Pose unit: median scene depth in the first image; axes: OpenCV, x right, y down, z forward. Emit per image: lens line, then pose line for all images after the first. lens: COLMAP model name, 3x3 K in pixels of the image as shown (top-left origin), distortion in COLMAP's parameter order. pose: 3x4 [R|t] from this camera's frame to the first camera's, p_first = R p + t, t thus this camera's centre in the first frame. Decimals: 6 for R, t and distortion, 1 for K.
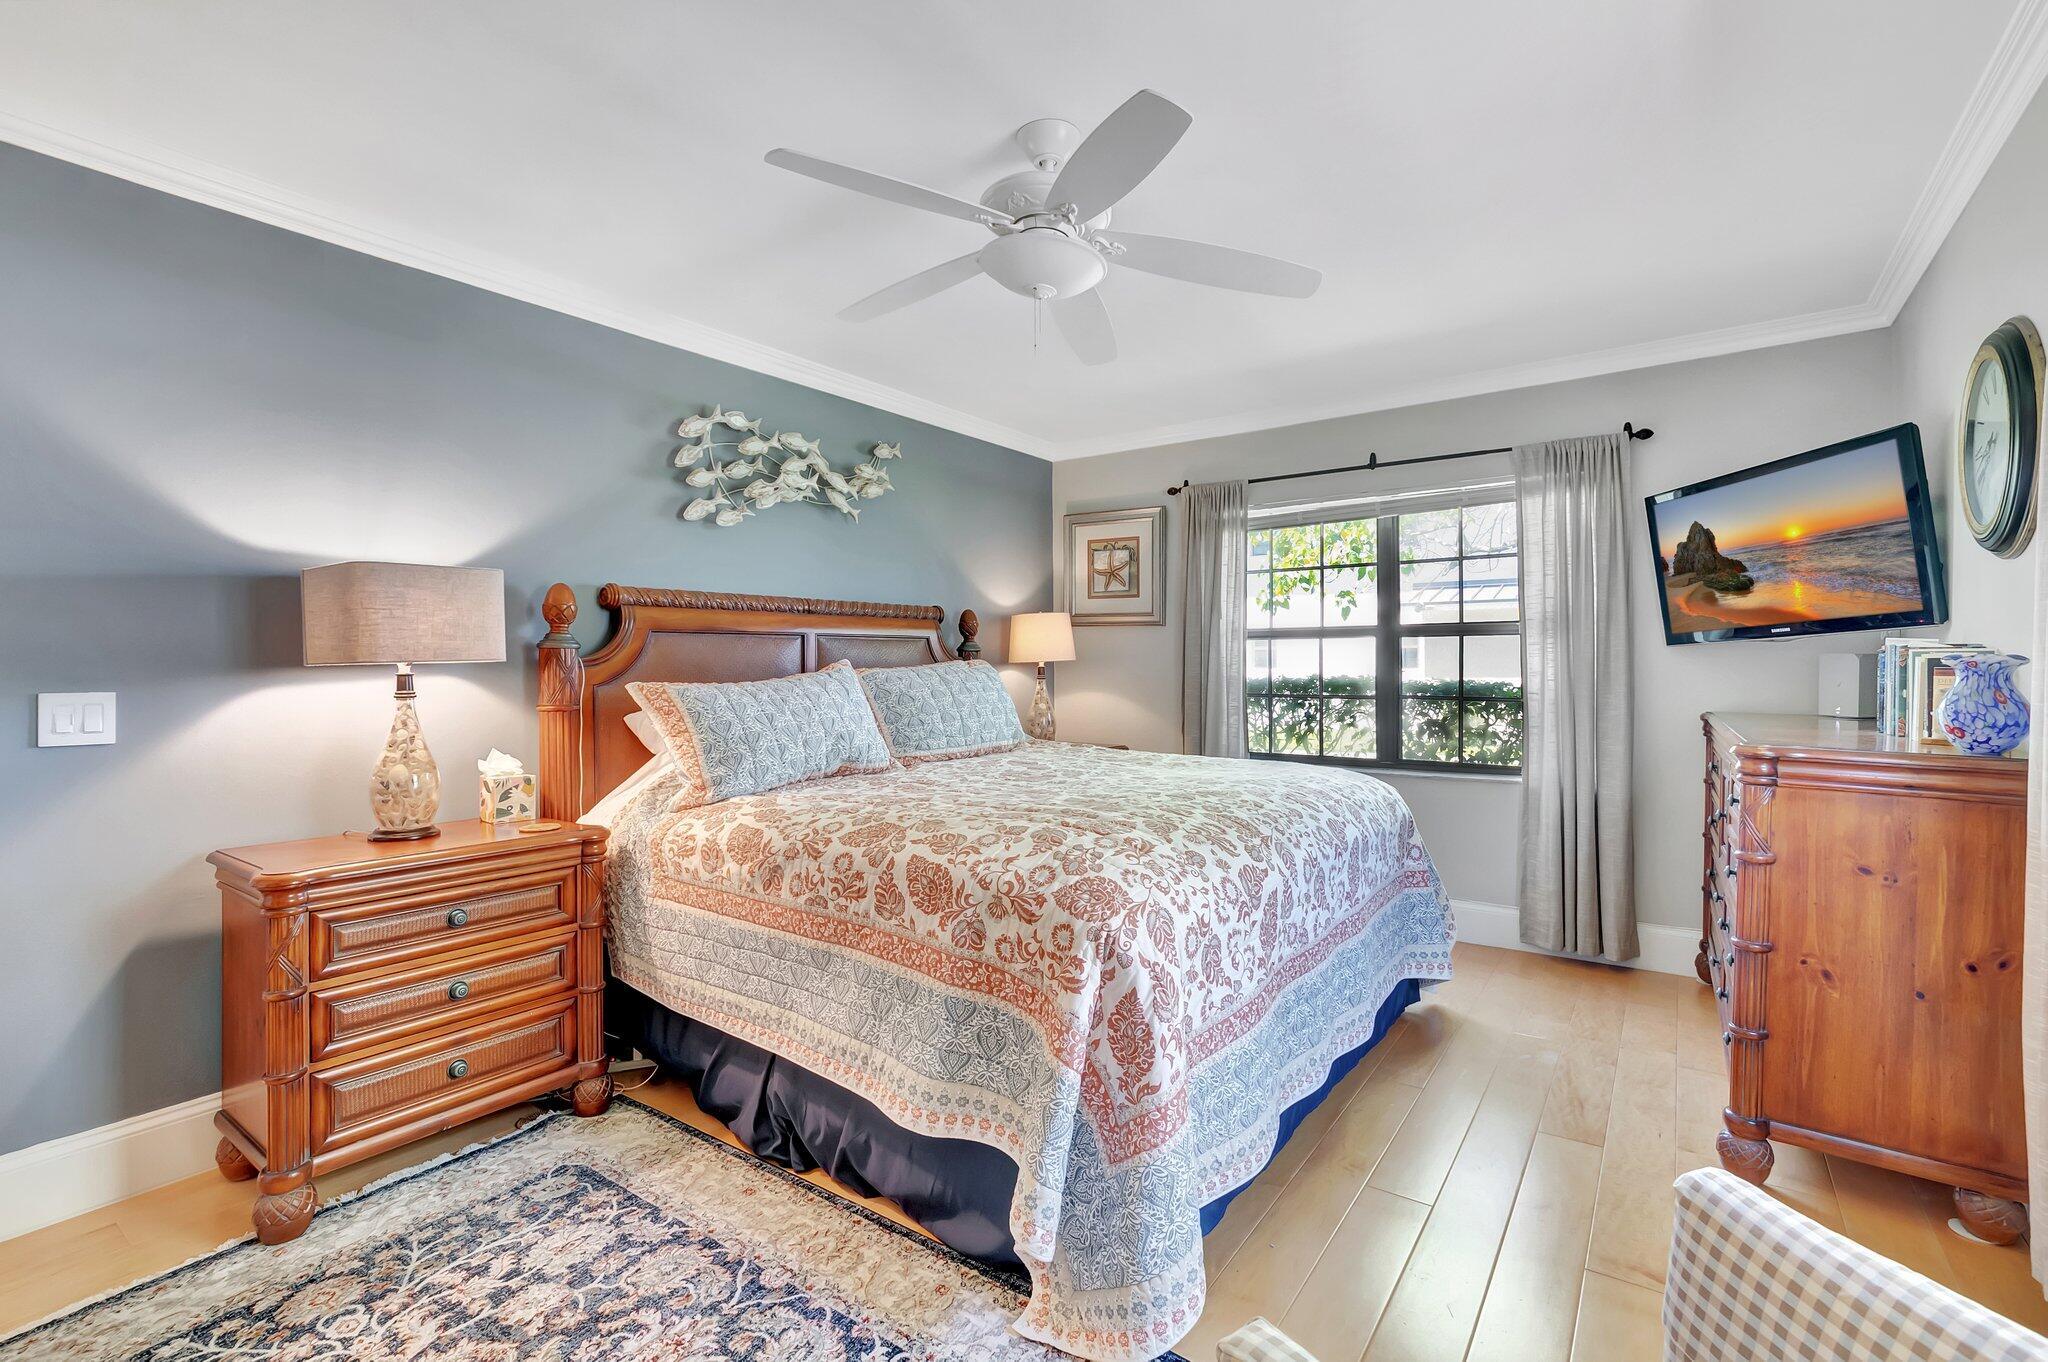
lens RADIAL K [[906.9, 0, 1032.9], [0, 906.9, 667.9], [0, 0, 1]] dist [-0.001542, -0.000274]
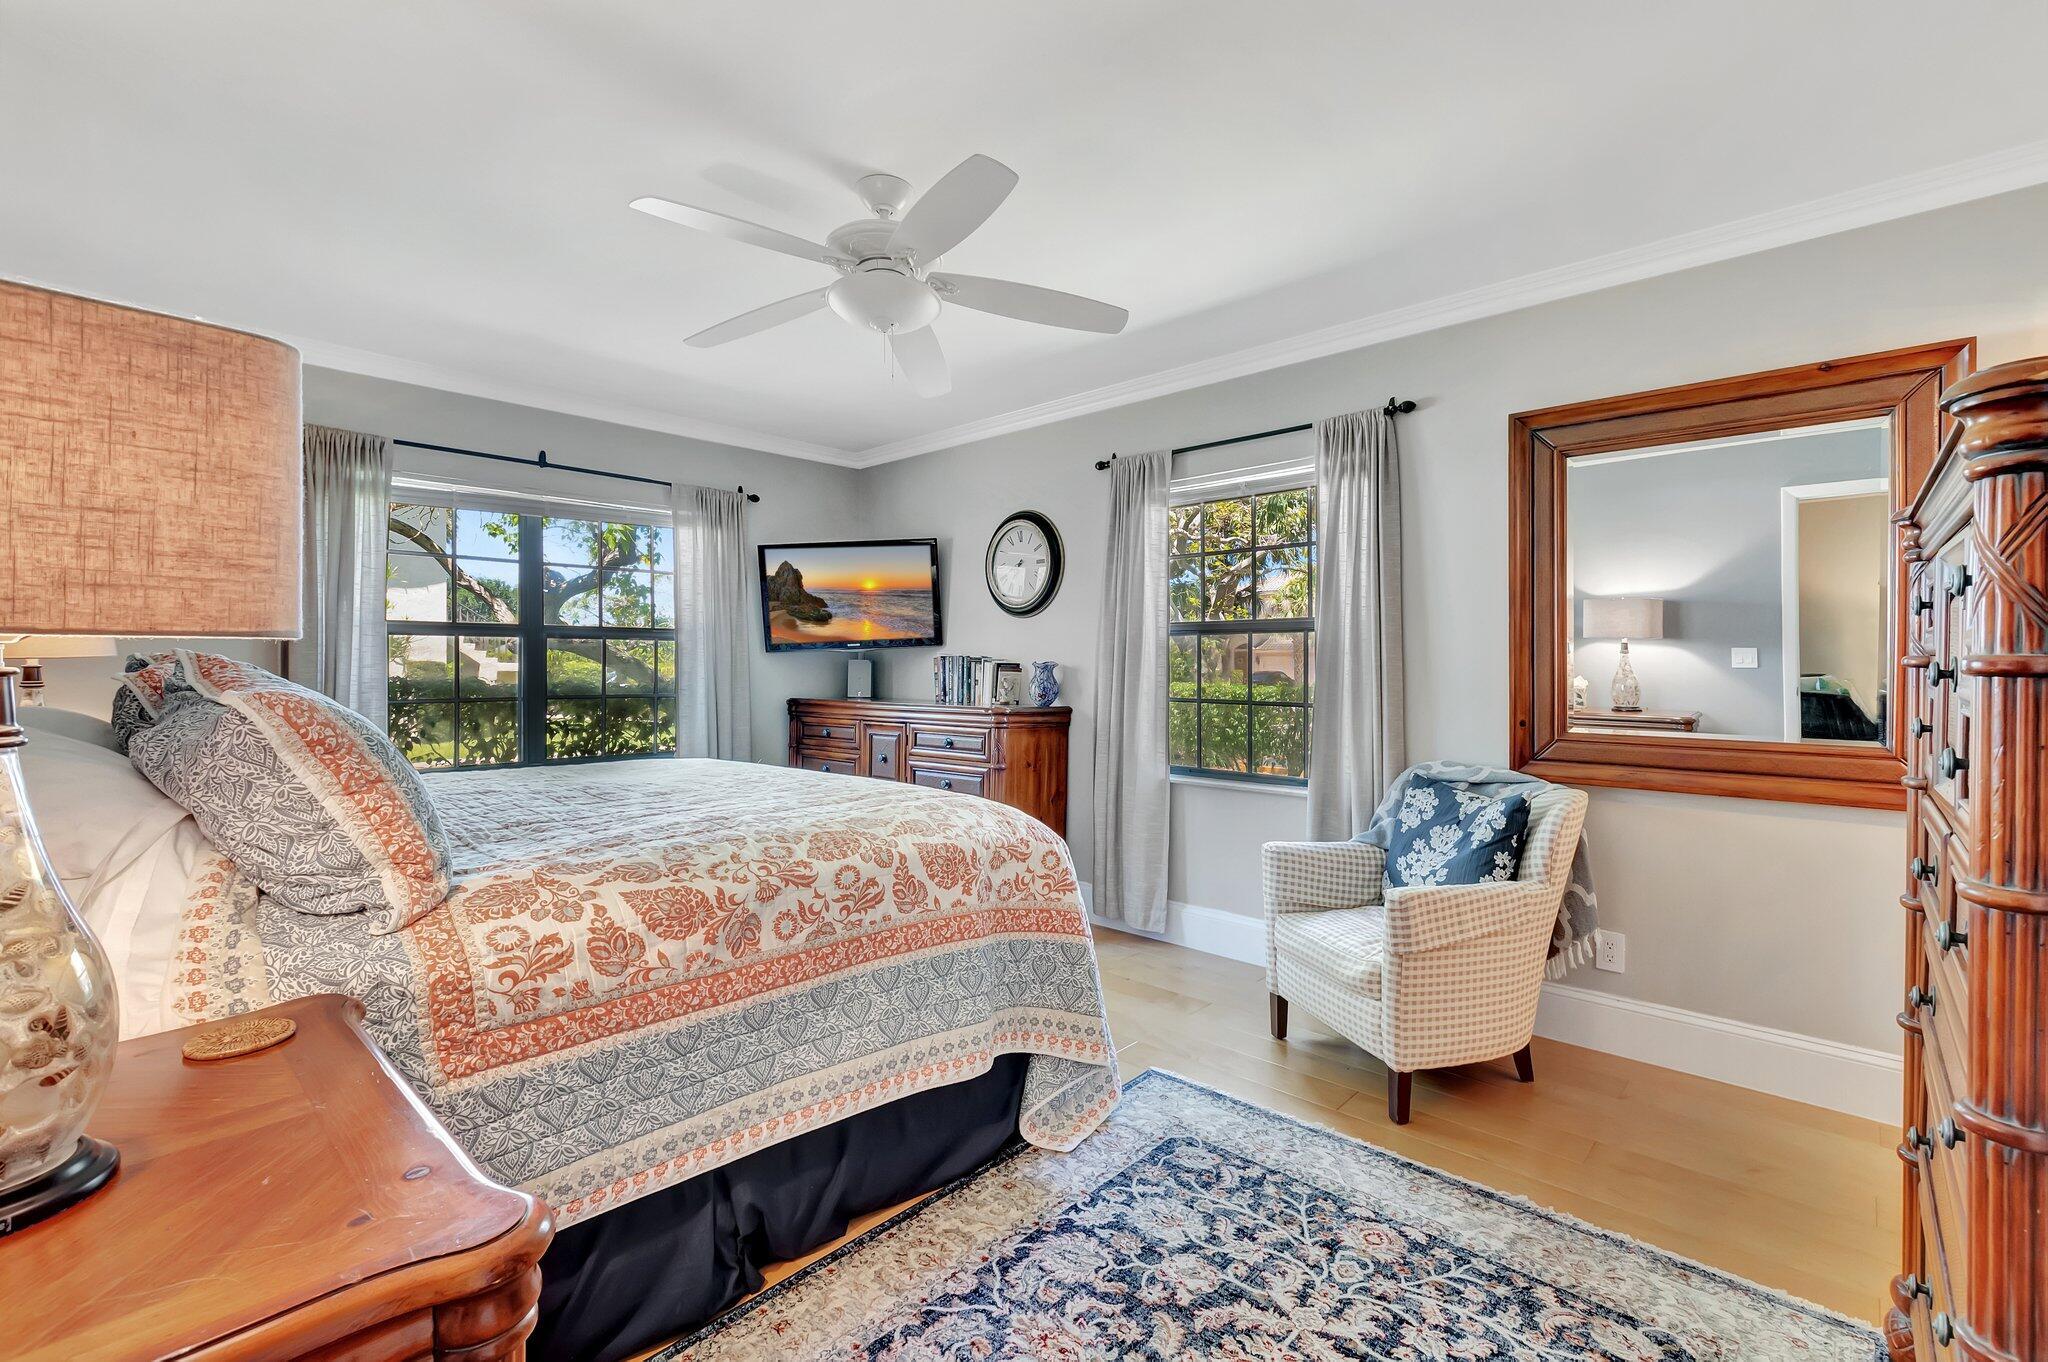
lens RADIAL K [[906.9, 0, 1032.9], [0, 906.9, 667.9], [0, 0, 1]] dist [-0.001542, -0.000274]
pose [[0.130314, 0.002100, 0.991471, -1.050403], [0.002082, 0.999995, -0.002391, 0.006589], [-0.991471, 0.002376, 0.130309, 0.667089]]
